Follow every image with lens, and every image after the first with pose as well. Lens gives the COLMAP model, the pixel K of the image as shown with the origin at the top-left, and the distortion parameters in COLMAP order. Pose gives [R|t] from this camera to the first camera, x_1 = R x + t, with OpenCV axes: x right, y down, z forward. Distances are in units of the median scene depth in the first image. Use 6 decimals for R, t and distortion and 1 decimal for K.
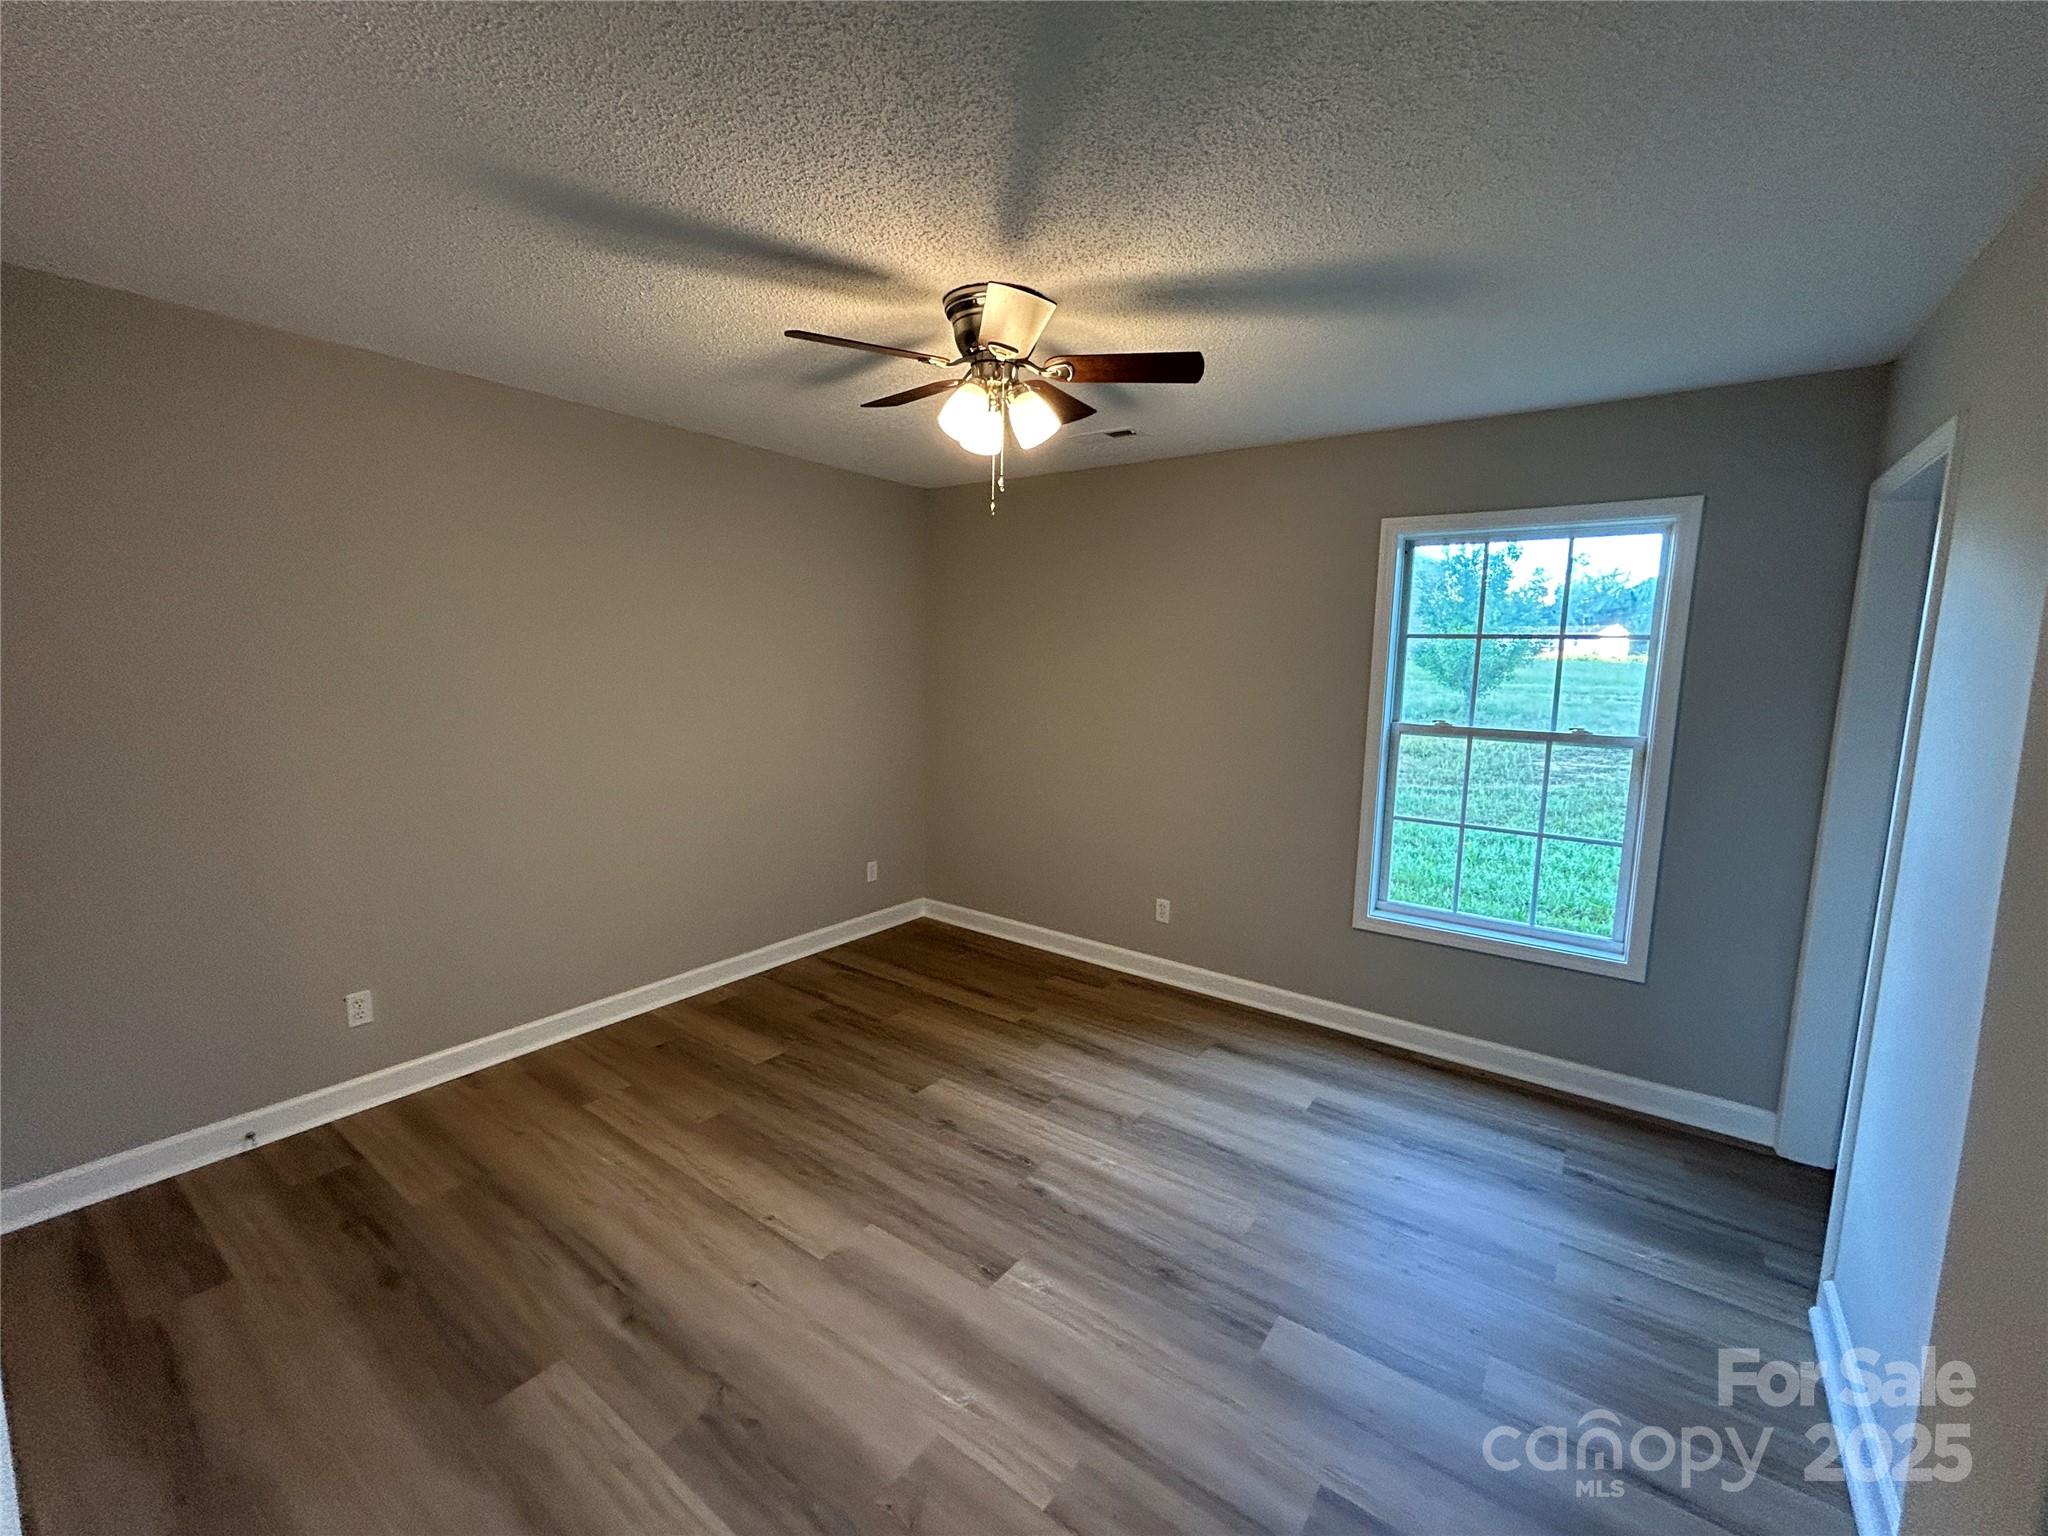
lens RADIAL K [[849.9, 0, 1018.8], [0, 849.9, 767.8], [0, 0, 1]] dist [-0.003606, 0.002490]
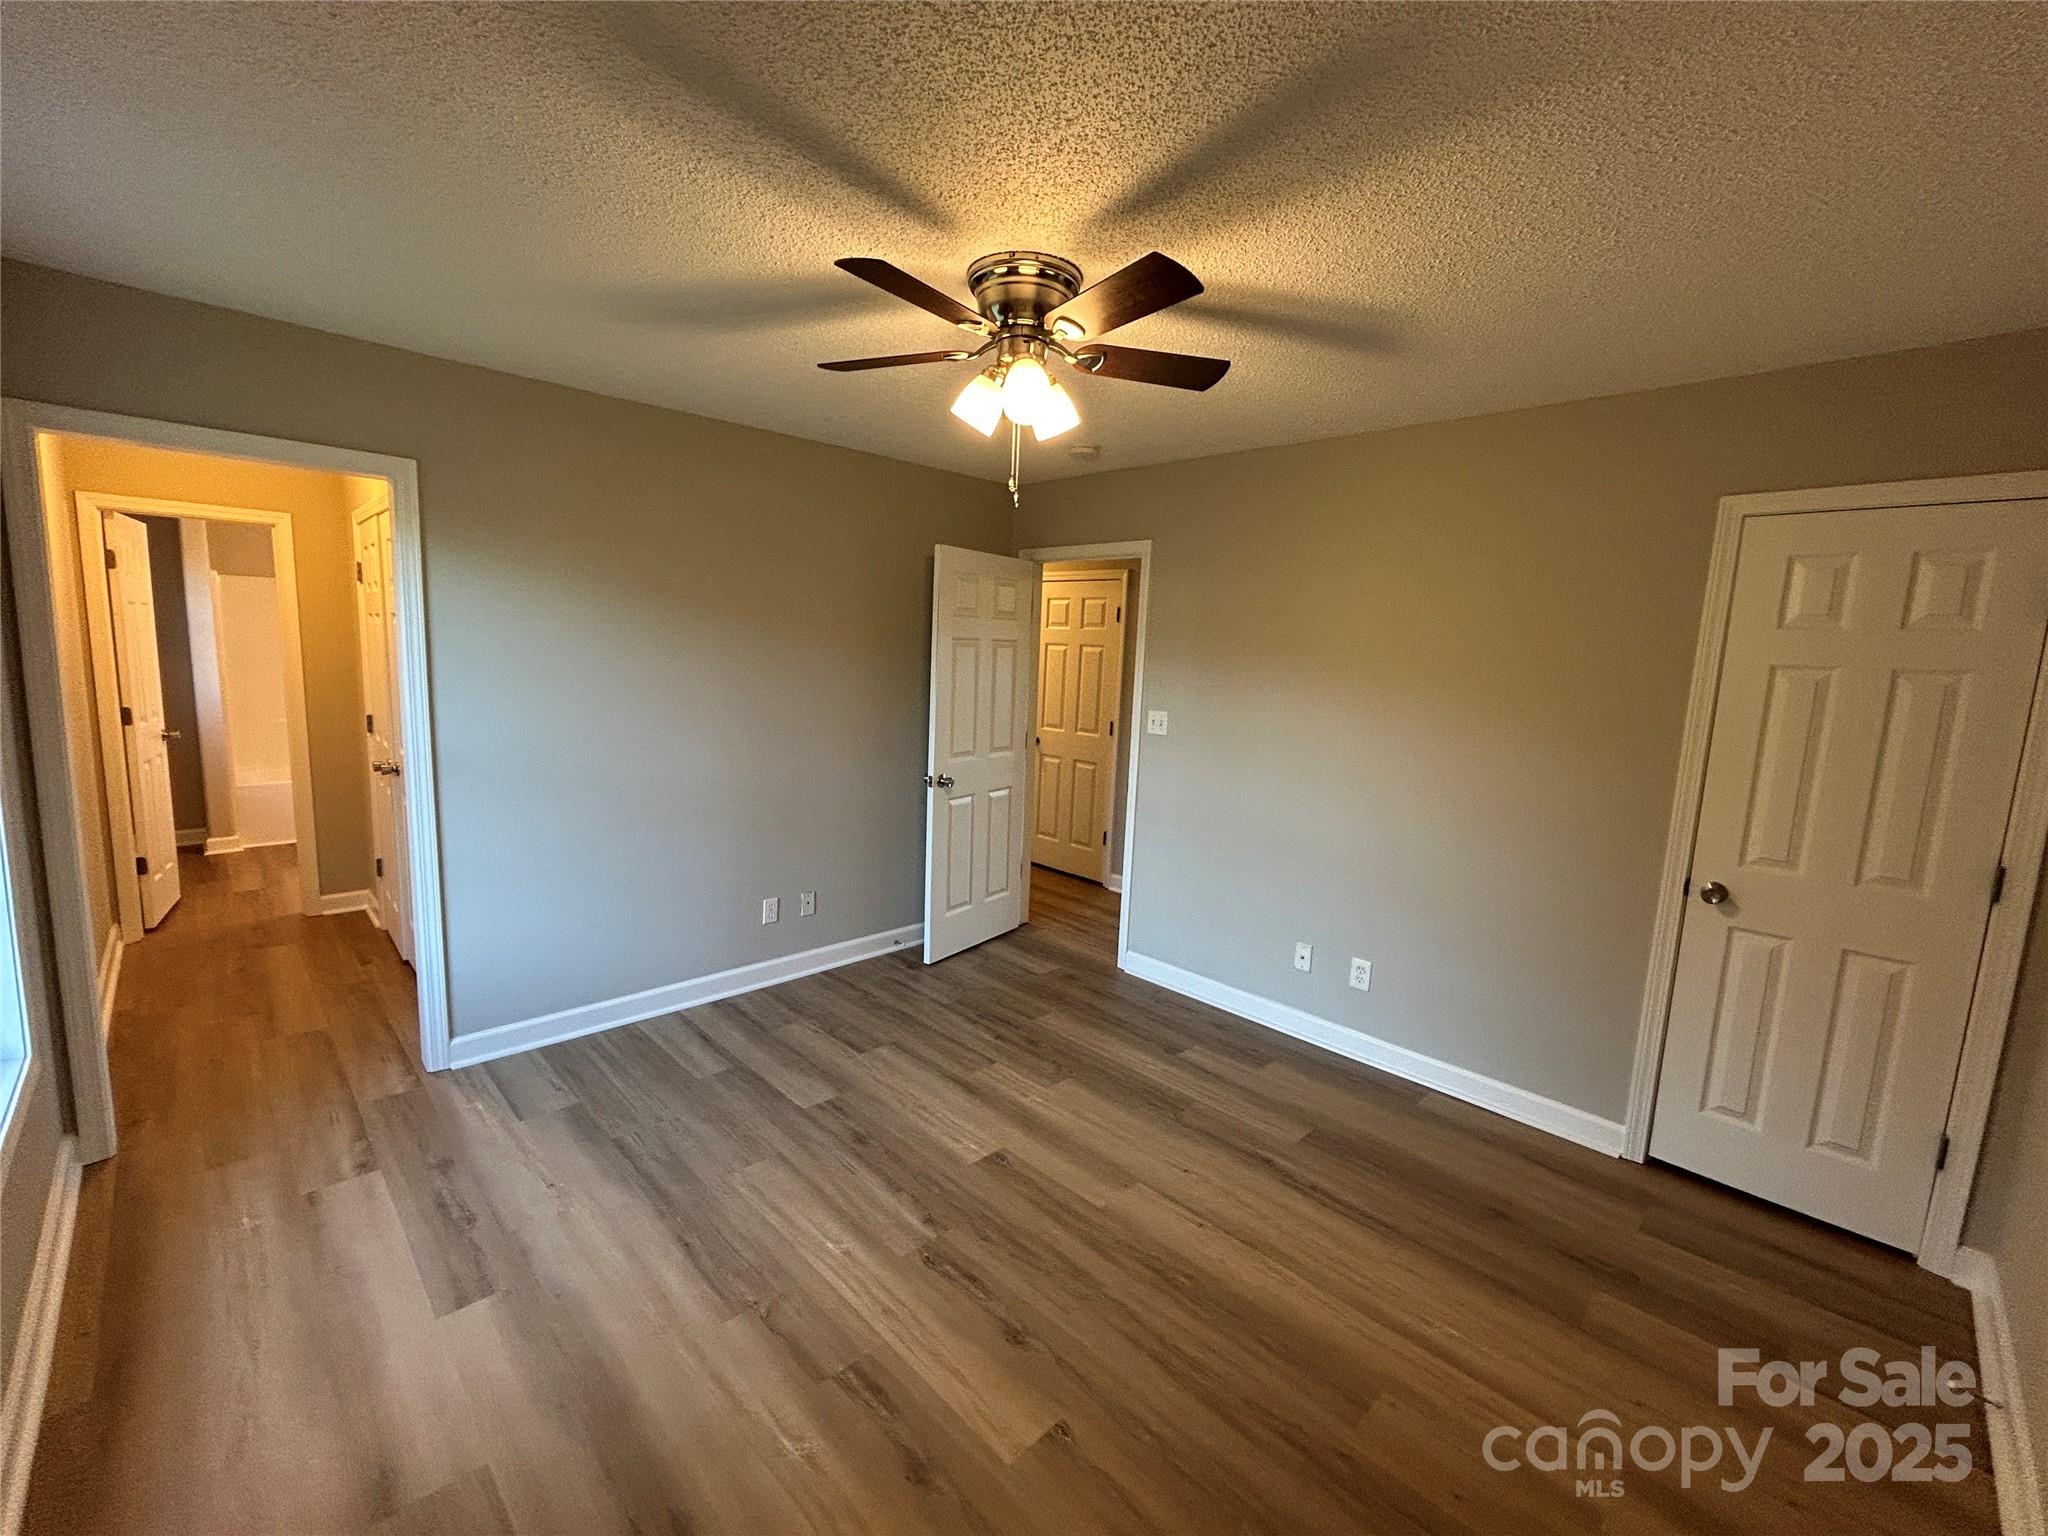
lens RADIAL K [[849.9, 0, 1018.8], [0, 849.9, 767.8], [0, 0, 1]] dist [-0.003606, 0.002490]
pose [[-0.984939, -0.081689, 0.152388, -0.181933], [-0.038512, 0.962862, 0.267234, -0.249462], [-0.168559, 0.257341, -0.951506, 1.800309]]
